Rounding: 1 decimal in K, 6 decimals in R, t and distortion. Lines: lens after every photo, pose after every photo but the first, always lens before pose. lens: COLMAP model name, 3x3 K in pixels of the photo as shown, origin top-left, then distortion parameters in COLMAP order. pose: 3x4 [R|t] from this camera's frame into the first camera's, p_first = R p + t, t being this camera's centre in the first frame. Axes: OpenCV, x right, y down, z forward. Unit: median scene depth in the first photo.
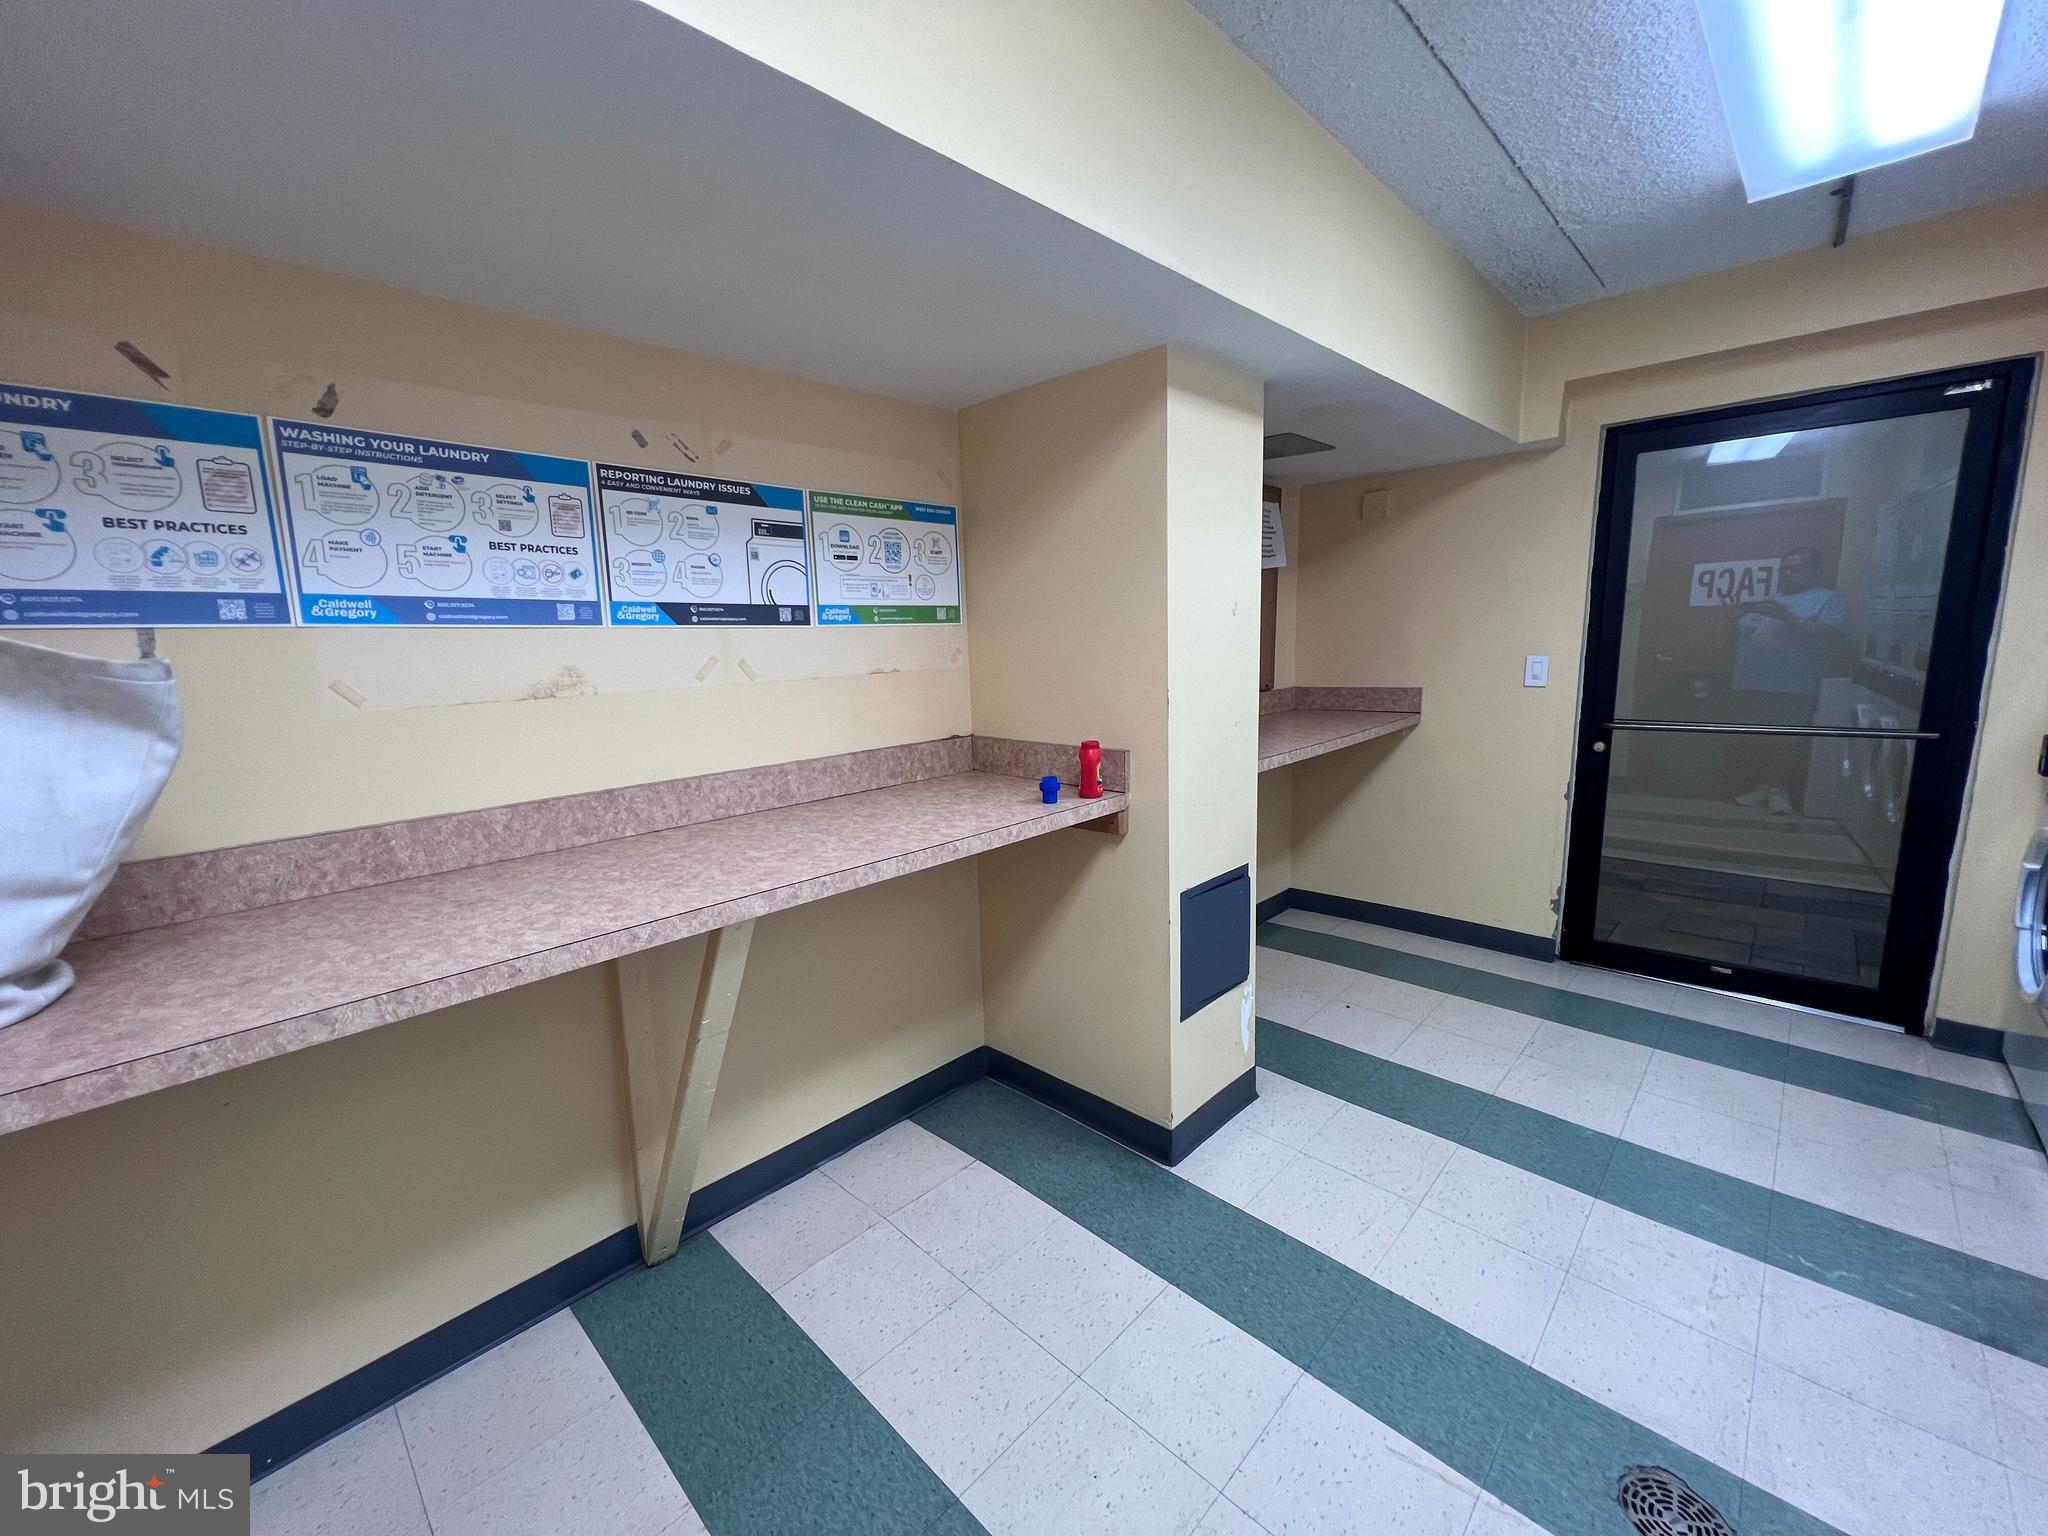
lens RADIAL K [[820.3, 0, 1019.8], [0, 820.3, 772.5], [0, 0, 1]] dist [-0.002801, 0.001673]
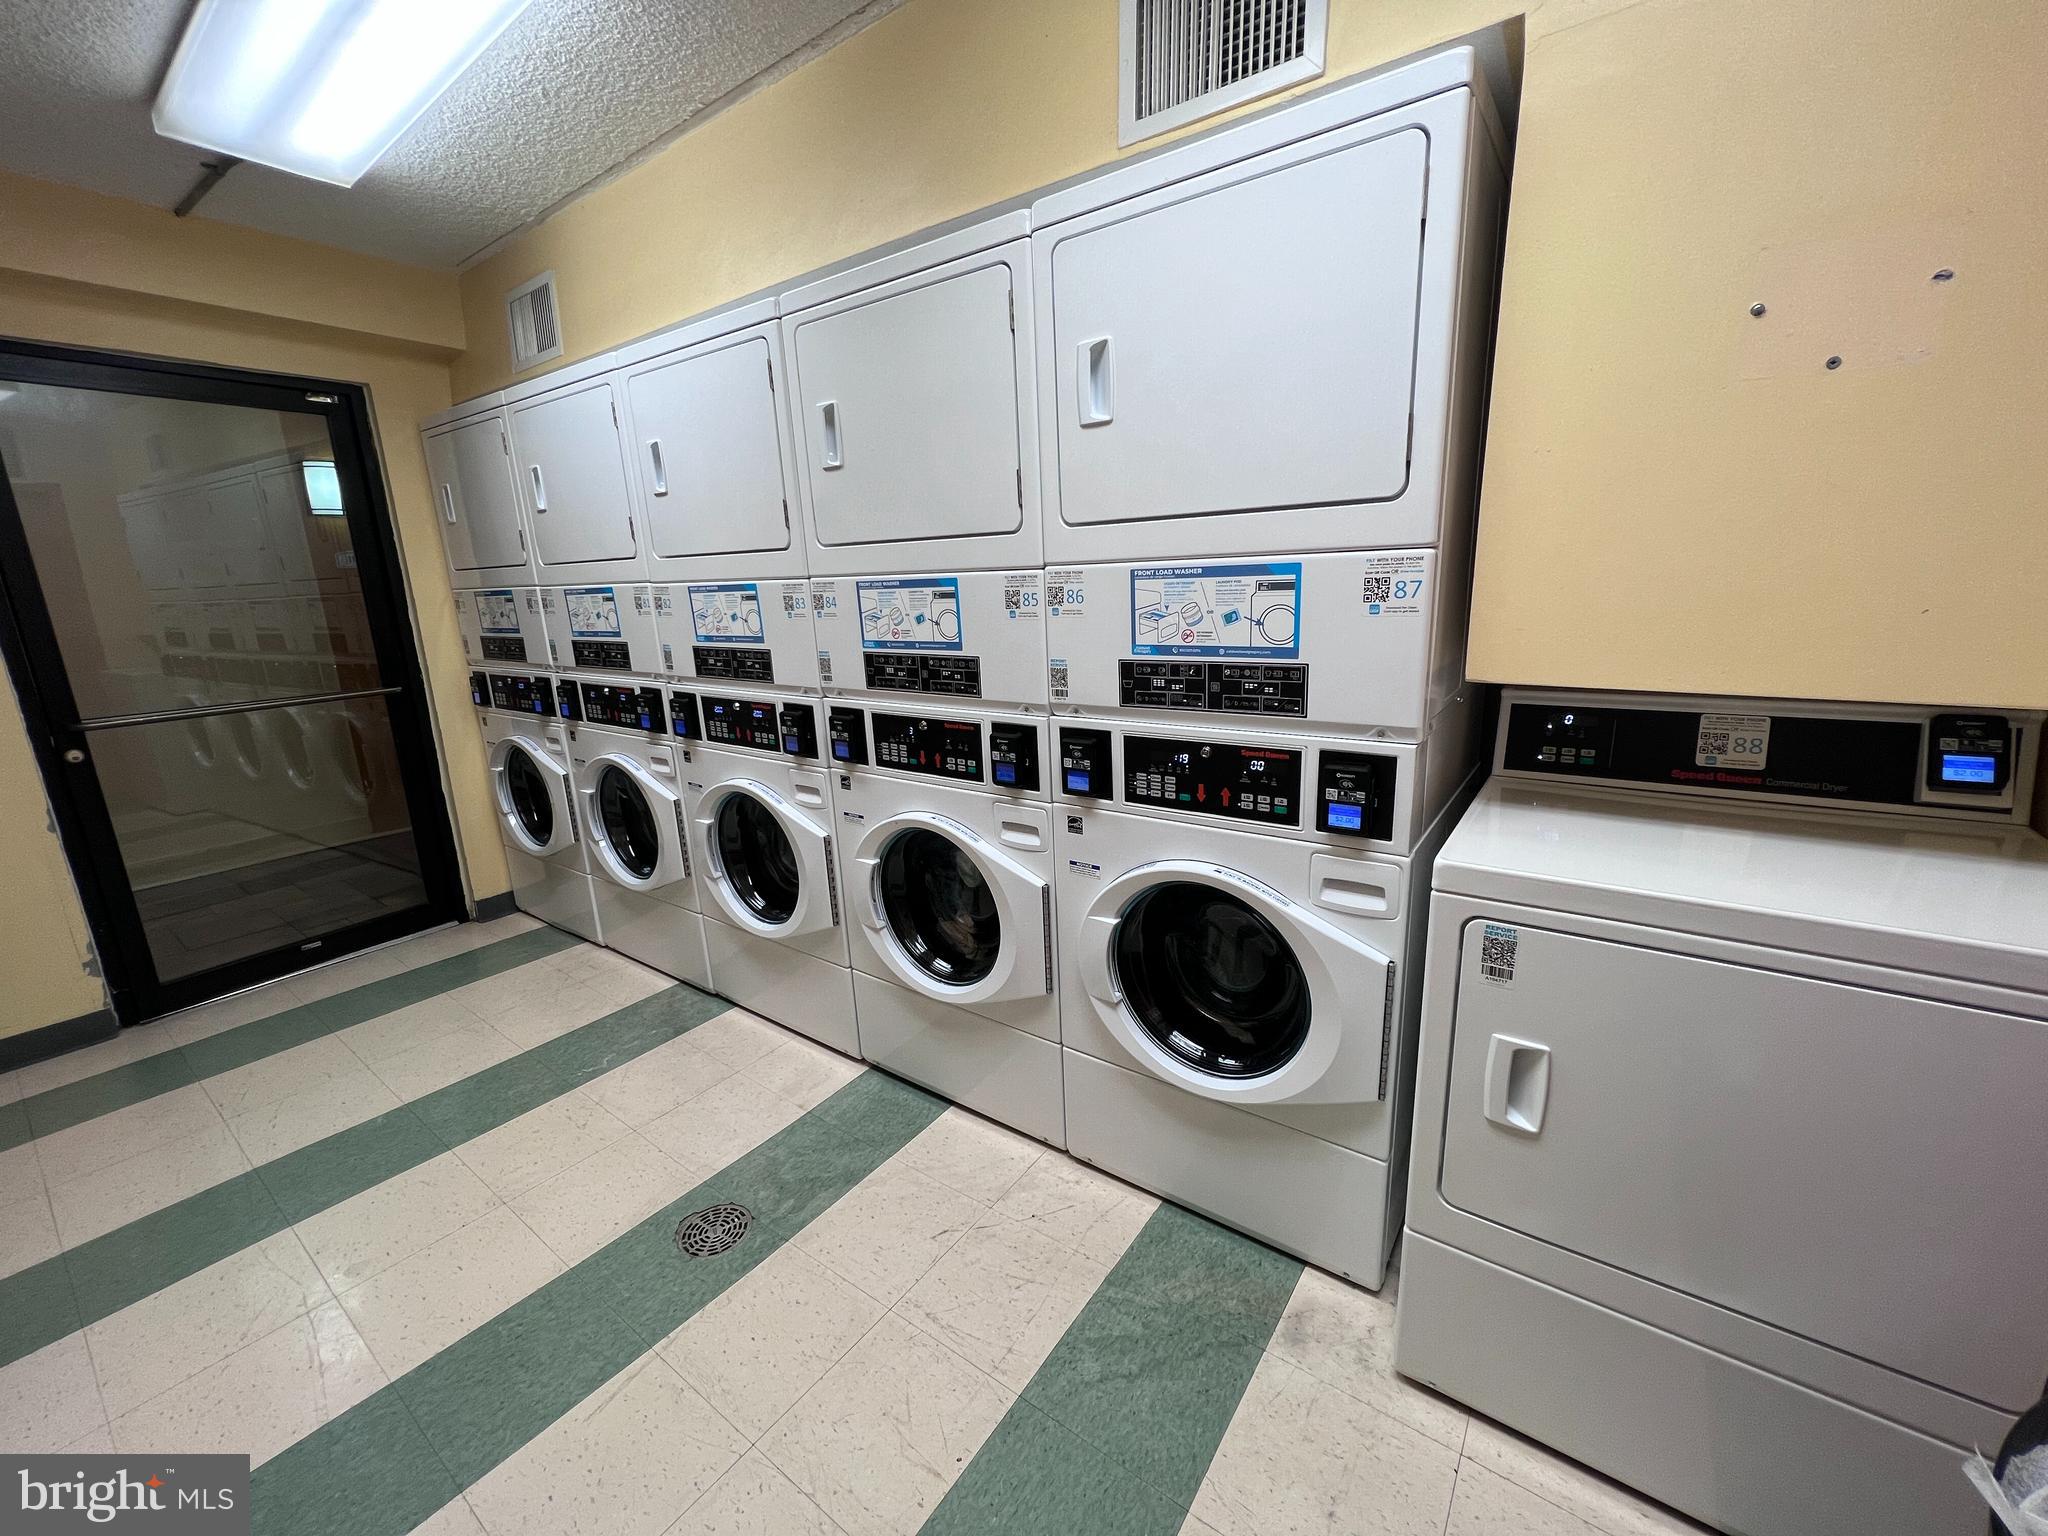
lens RADIAL K [[820.3, 0, 1019.8], [0, 820.3, 772.5], [0, 0, 1]] dist [-0.002801, 0.001673]
pose [[-0.136410, -0.193016, 0.971667, -0.239214], [0.202998, 0.954576, 0.218119, -0.004923], [-0.969631, 0.227000, -0.091032, 0.246238]]
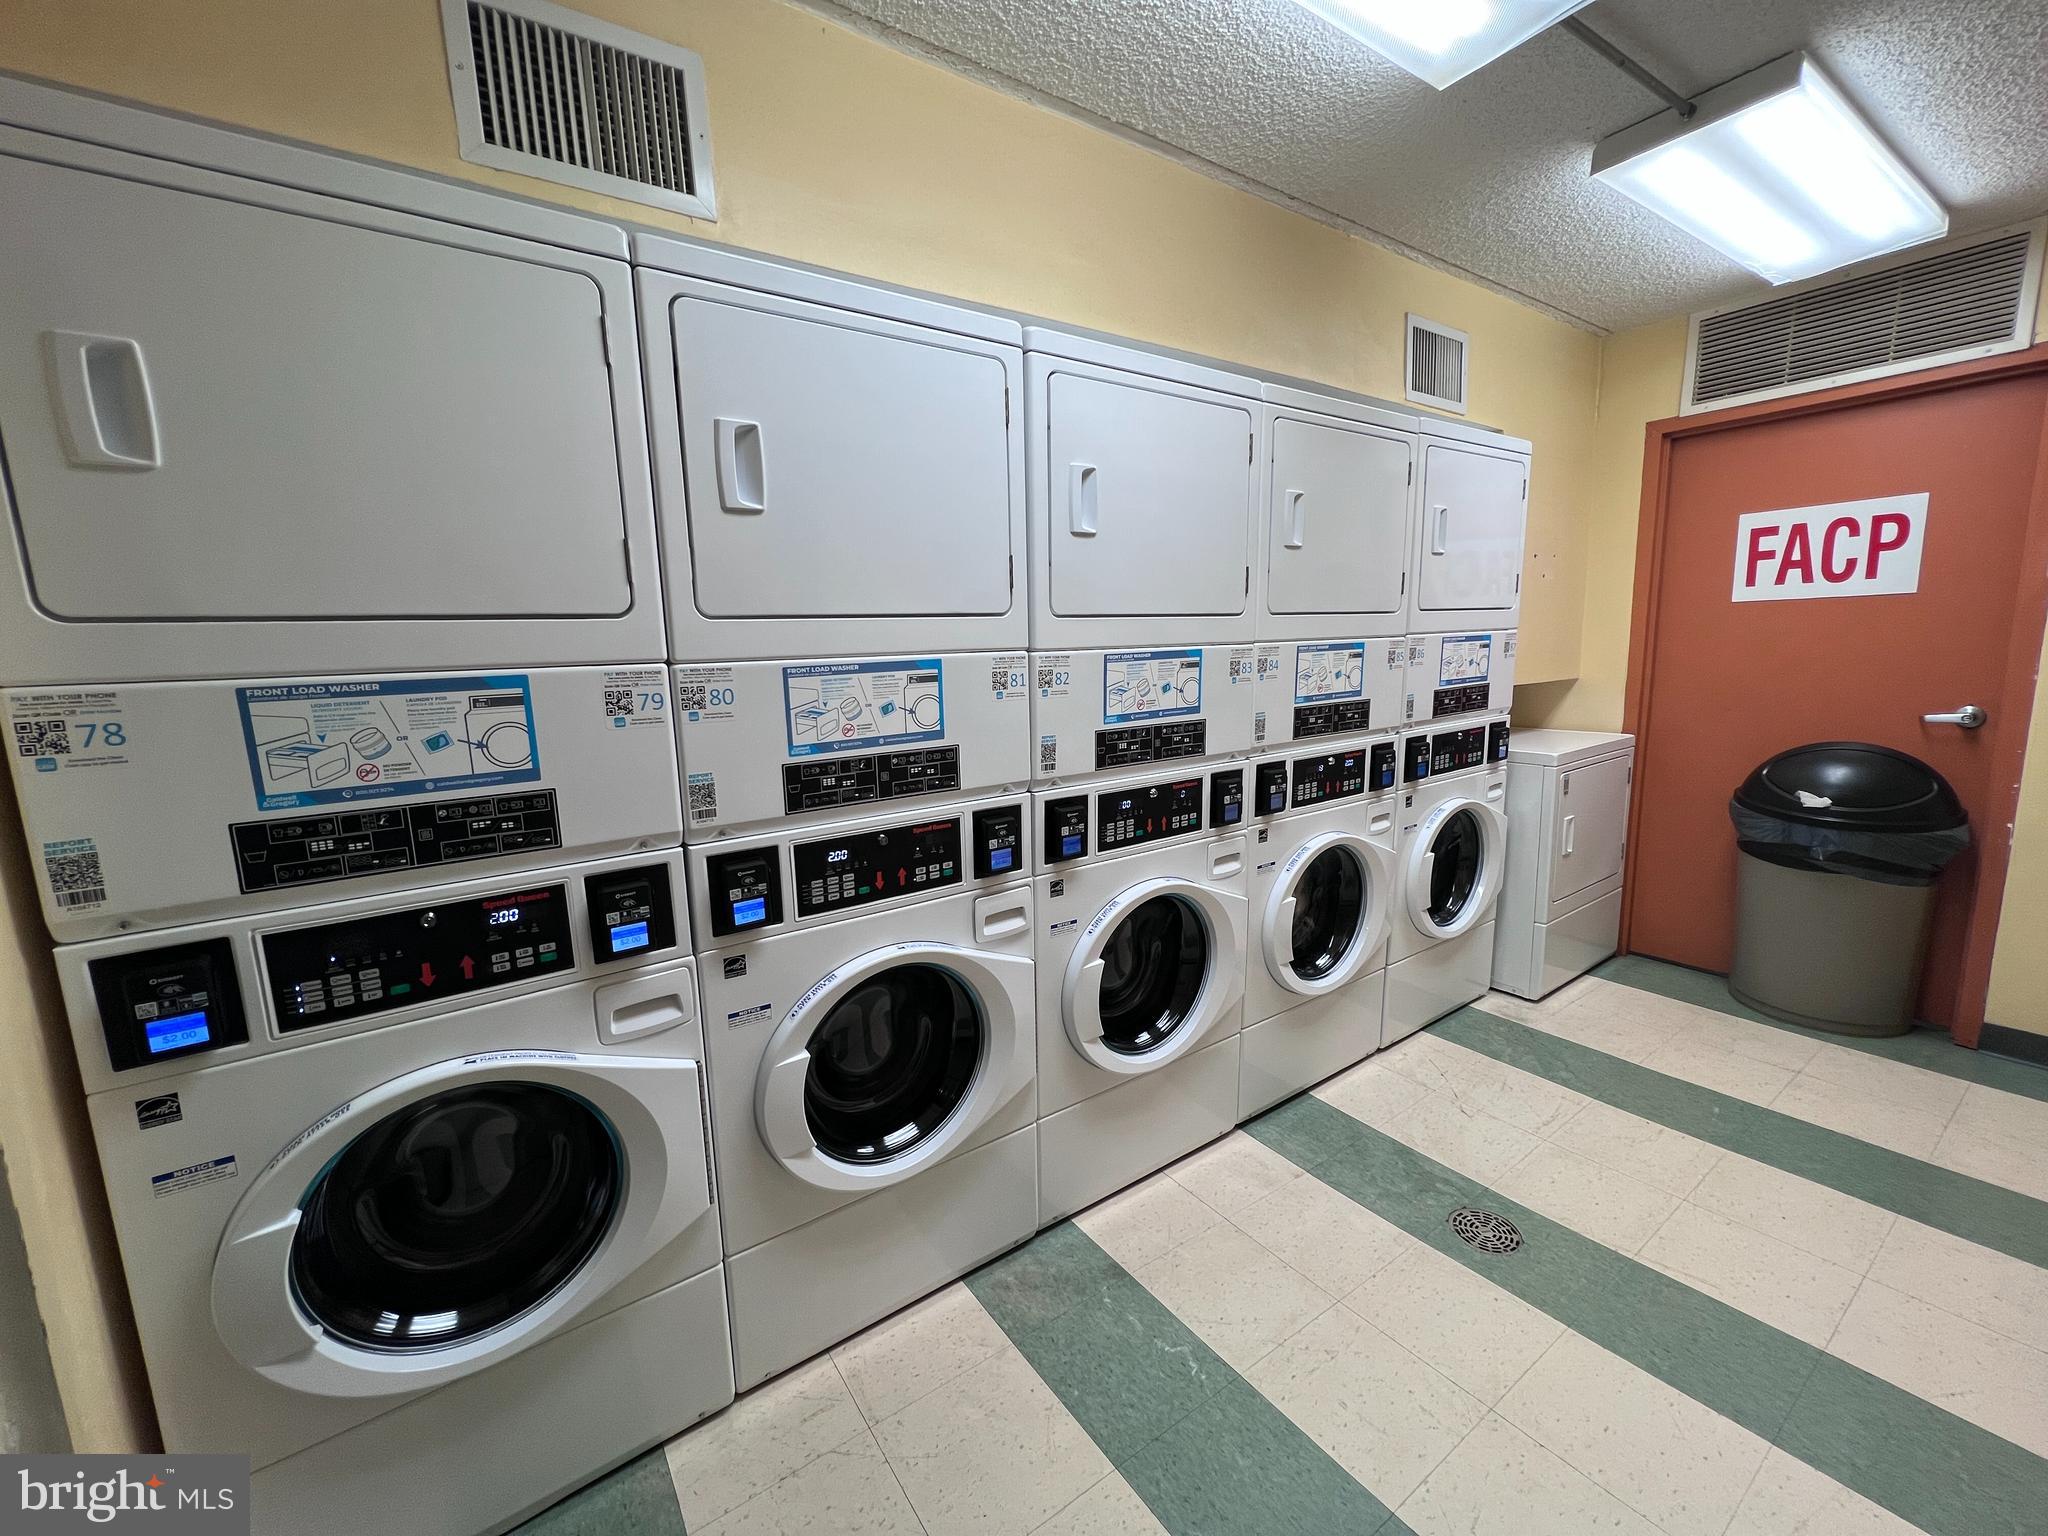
lens RADIAL K [[806.1, 0, 1011.7], [0, 806.1, 790.9], [0, 0, 1]] dist [0.008457, 0.000080]
pose [[-0.978144, 0.043680, 0.203288, 0.691669], [0.106287, 0.945335, 0.308294, -0.193095], [-0.178709, 0.323163, -0.929316, 1.195159]]
